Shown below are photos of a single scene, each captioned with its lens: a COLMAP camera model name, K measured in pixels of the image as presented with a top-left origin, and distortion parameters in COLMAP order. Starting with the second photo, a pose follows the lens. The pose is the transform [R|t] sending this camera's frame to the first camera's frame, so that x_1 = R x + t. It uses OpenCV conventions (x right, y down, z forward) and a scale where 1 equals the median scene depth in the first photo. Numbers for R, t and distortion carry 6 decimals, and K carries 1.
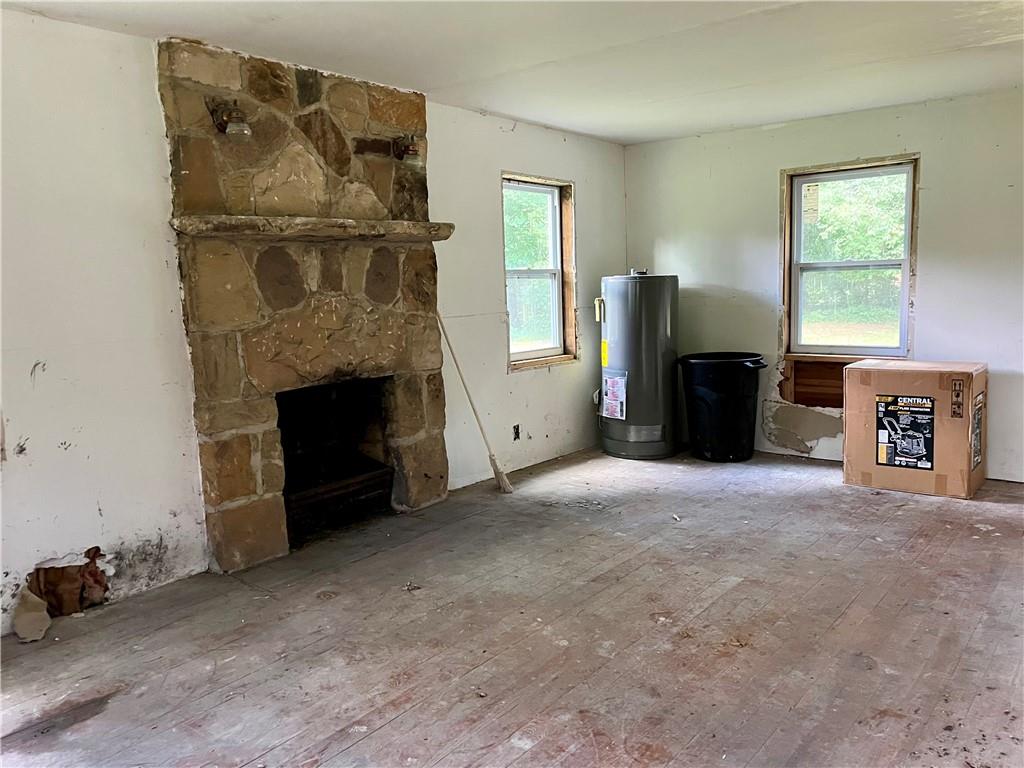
lens RADIAL K [[793.9, 0, 512.3], [0, 793.9, 380.3], [0, 0, 1]] dist [0.039658, -0.002202]
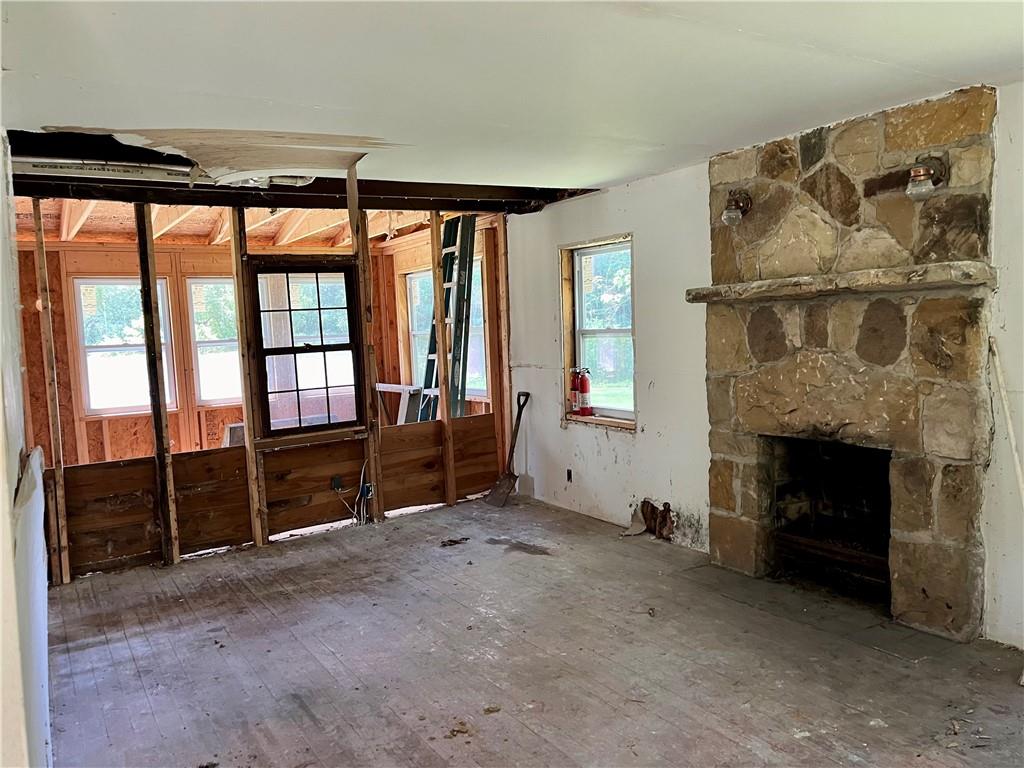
lens RADIAL K [[793.9, 0, 512.2], [0, 793.9, 387.8], [0, 0, 1]] dist [0.039658, -0.002202]
pose [[-0.323312, 0.113238, -0.939493, 0.836429], [-0.078382, 0.986198, 0.145841, -0.179061], [0.943041, 0.120791, -0.309973, 0.964696]]
